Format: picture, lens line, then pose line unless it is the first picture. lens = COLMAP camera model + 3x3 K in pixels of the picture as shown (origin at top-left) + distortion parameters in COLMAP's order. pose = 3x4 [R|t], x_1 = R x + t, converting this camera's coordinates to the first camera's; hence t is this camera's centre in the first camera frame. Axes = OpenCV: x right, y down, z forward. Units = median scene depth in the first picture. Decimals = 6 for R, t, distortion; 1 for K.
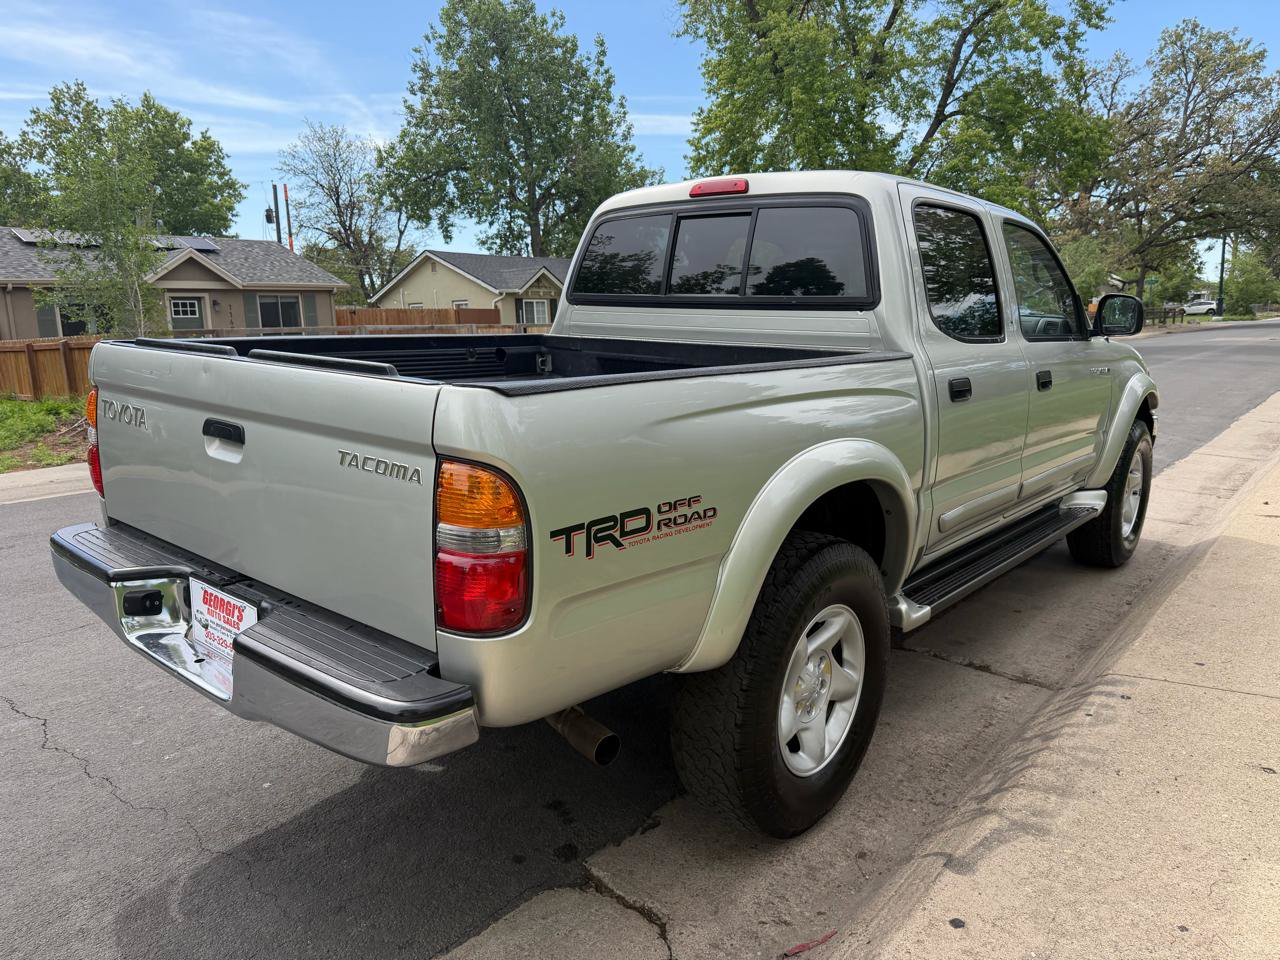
lens RADIAL K [[910.9, 0, 649.3], [0, 910.9, 481.8], [0, 0, 1]] dist [0.023078, -0.028976]
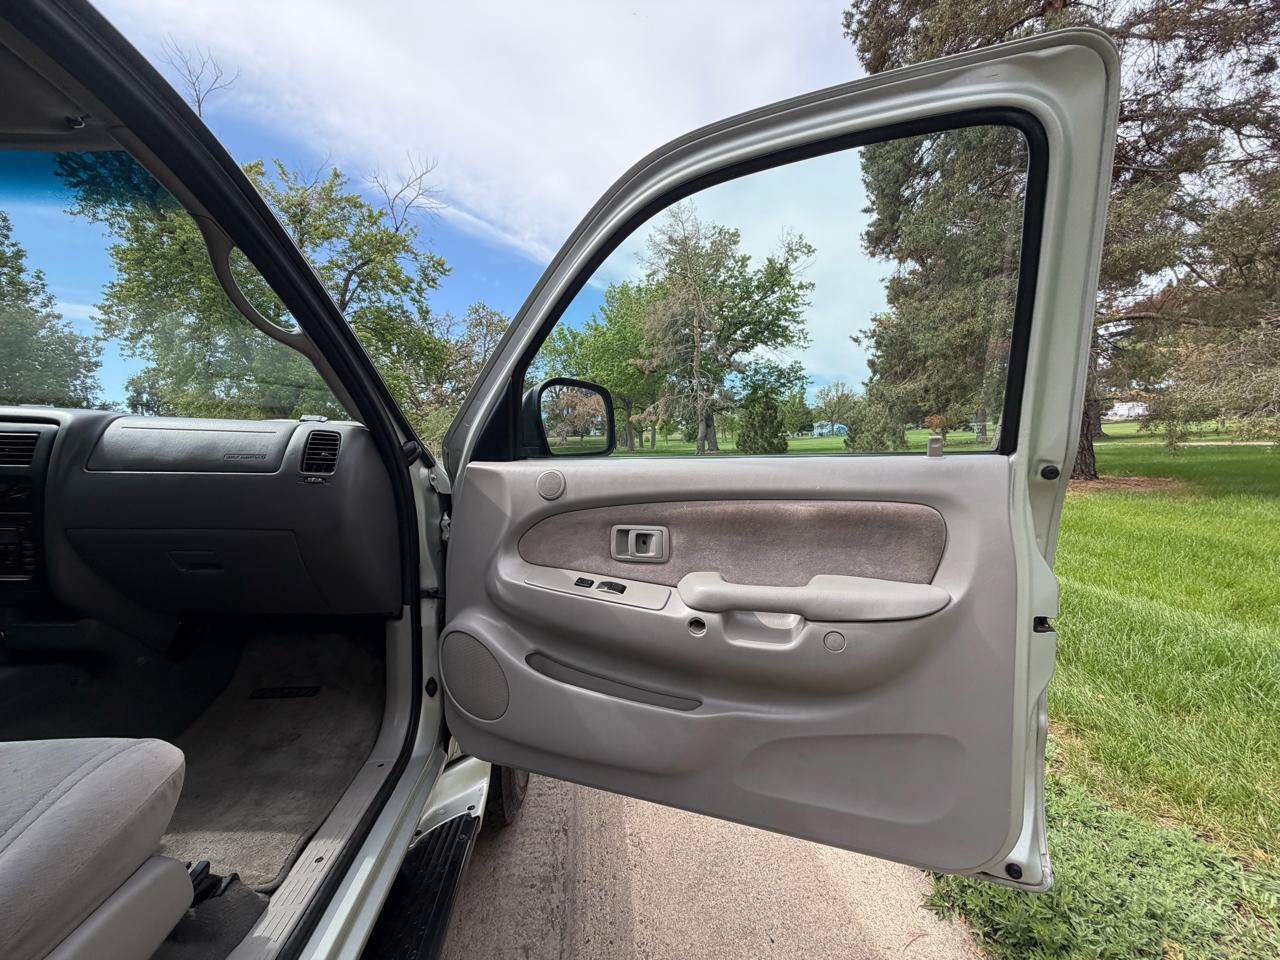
lens RADIAL K [[511.1, 0, 634.7], [0, 511.1, 480.4], [0, 0, 1]] dist [0.001682, -0.000154]
pose [[0.704636, -0.051262, 0.707715, 0.043285], [0.140173, 0.987788, -0.068015, -0.013723], [-0.695586, 0.147129, 0.703216, 0.086876]]
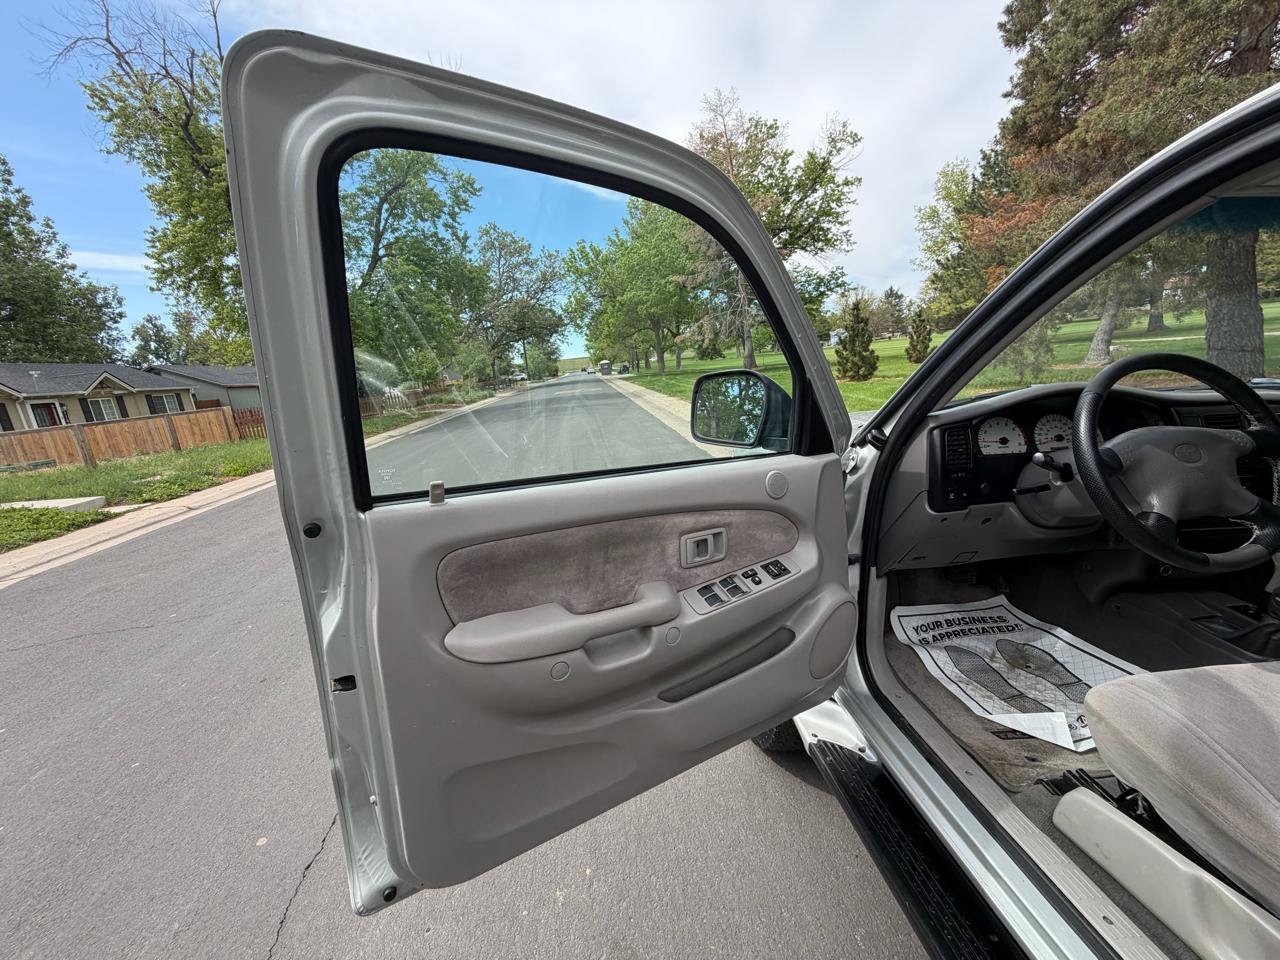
lens RADIAL K [[511.1, 0, 634.3], [0, 511.1, 480.8], [0, 0, 1]] dist [0.001682, -0.000154]
pose [[0.709324, -0.195799, 0.677142, -0.010415], [0.195296, 0.977629, 0.078108, -0.027981], [-0.677288, 0.076839, 0.731695, 0.128832]]
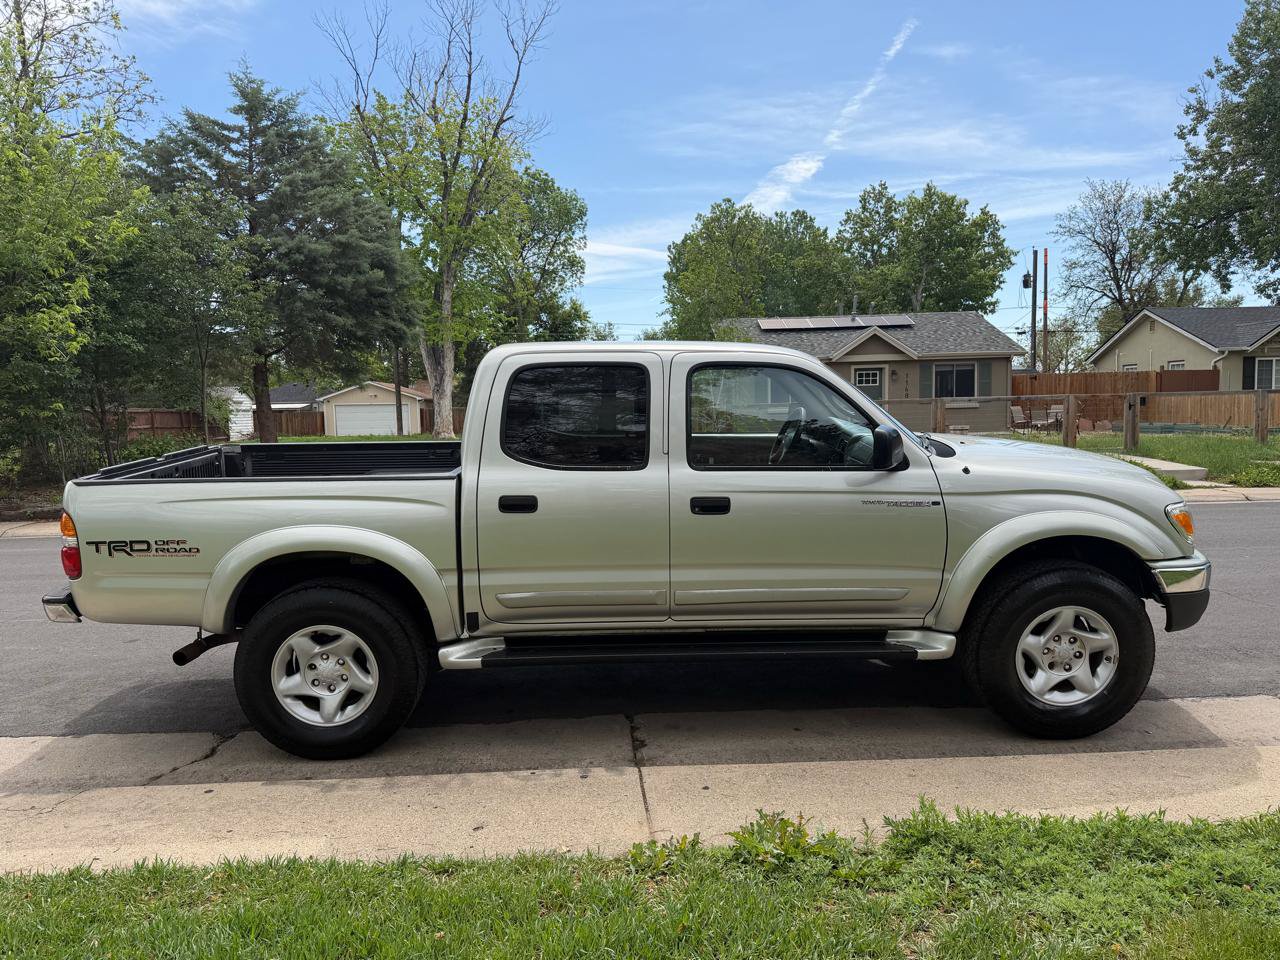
lens RADIAL K [[909.5, 0, 634.1], [0, 909.5, 480.2], [0, 0, 1]] dist [0.023049, -0.027658]
pose [[0.658729, 0.077403, -0.748388, 0.117244], [-0.123114, 0.992376, -0.005727, -0.012097], [0.742239, 0.095910, 0.663237, 0.019111]]
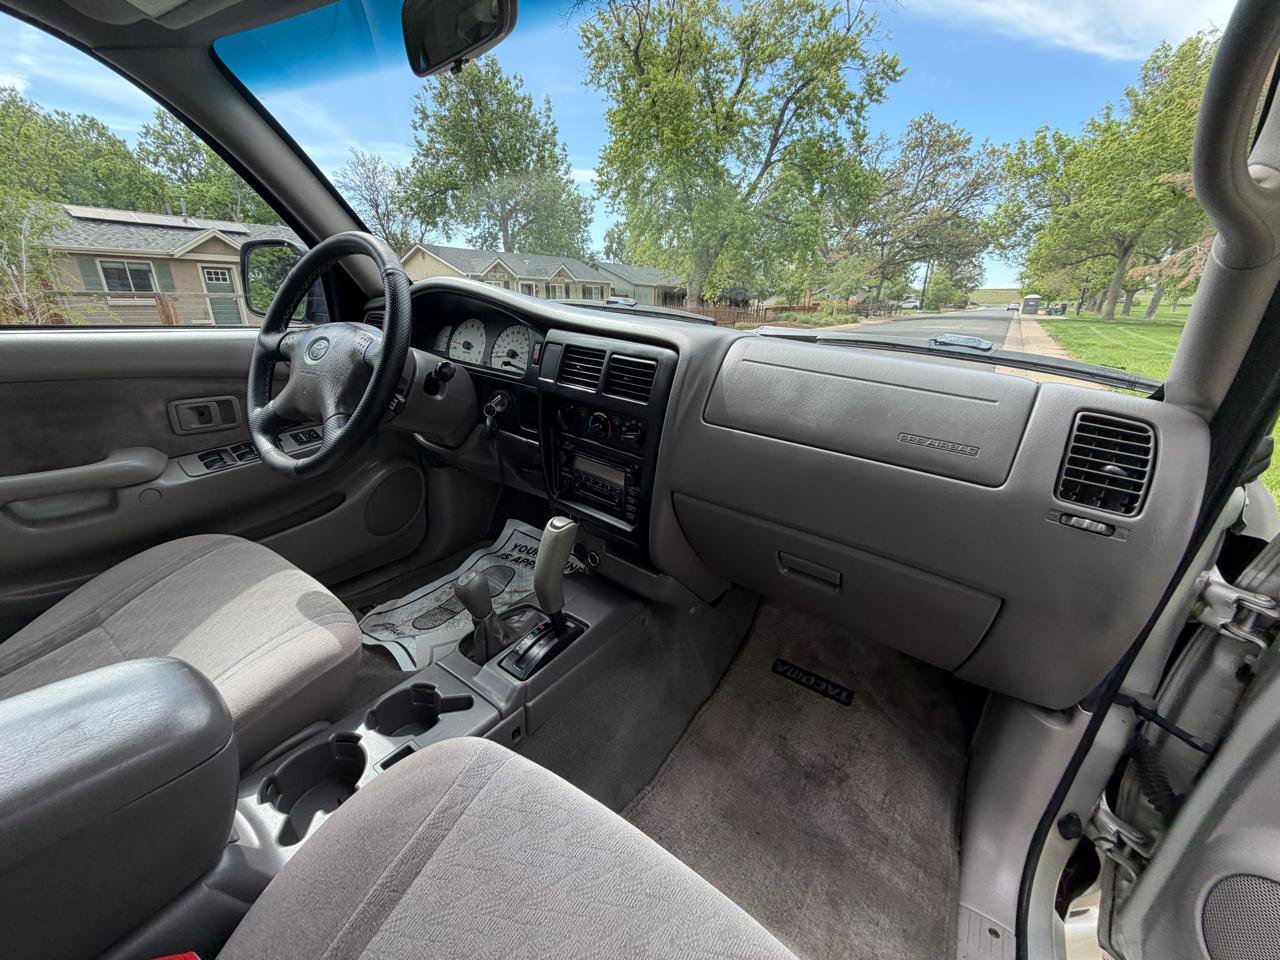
lens RADIAL K [[511.1, 0, 634.8], [0, 511.1, 480.3], [0, 0, 1]] dist [0.001682, -0.000154]
pose [[0.996694, 0.012713, 0.080246, 0.038367], [-0.025696, 0.986307, 0.162905, -0.020367], [-0.077077, -0.164428, 0.983373, 0.104543]]
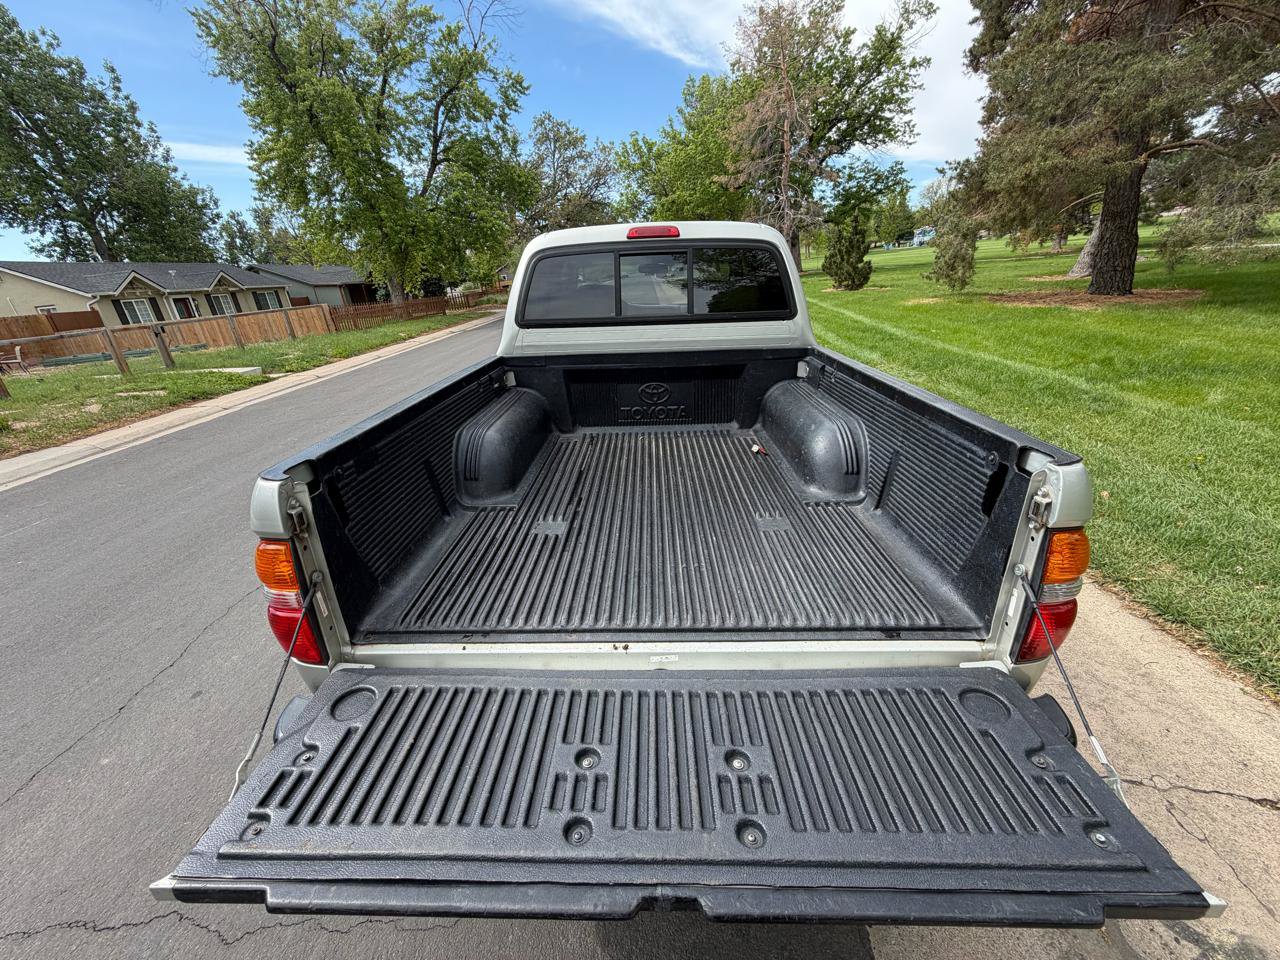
lens RADIAL K [[511.1, 0, 634.8], [0, 511.1, 479.6], [0, 0, 1]] dist [0.001682, -0.000154]
pose [[0.787854, -0.269976, 0.553533, -0.040555], [0.168409, 0.958980, 0.228026, -0.013090], [-0.592389, -0.086431, 0.801003, 0.033470]]
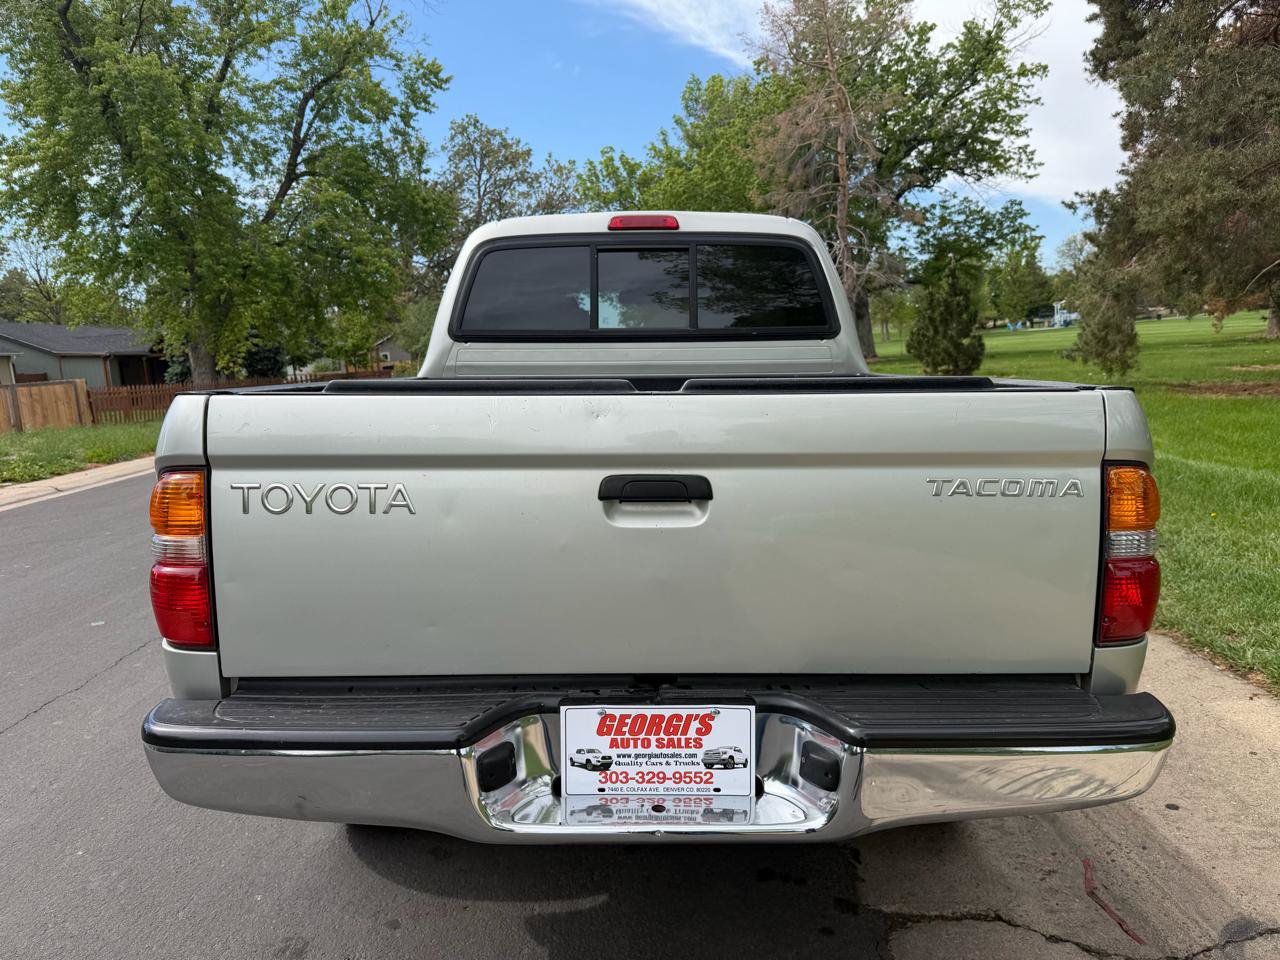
lens RADIAL K [[909.5, 0, 633.0], [0, 909.5, 480.9], [0, 0, 1]] dist [0.023049, -0.027658]
pose [[0.768247, -0.107999, 0.630978, -0.051850], [0.147518, 0.989005, -0.010331, -0.003129], [-0.622925, 0.101017, 0.775732, 0.023449]]
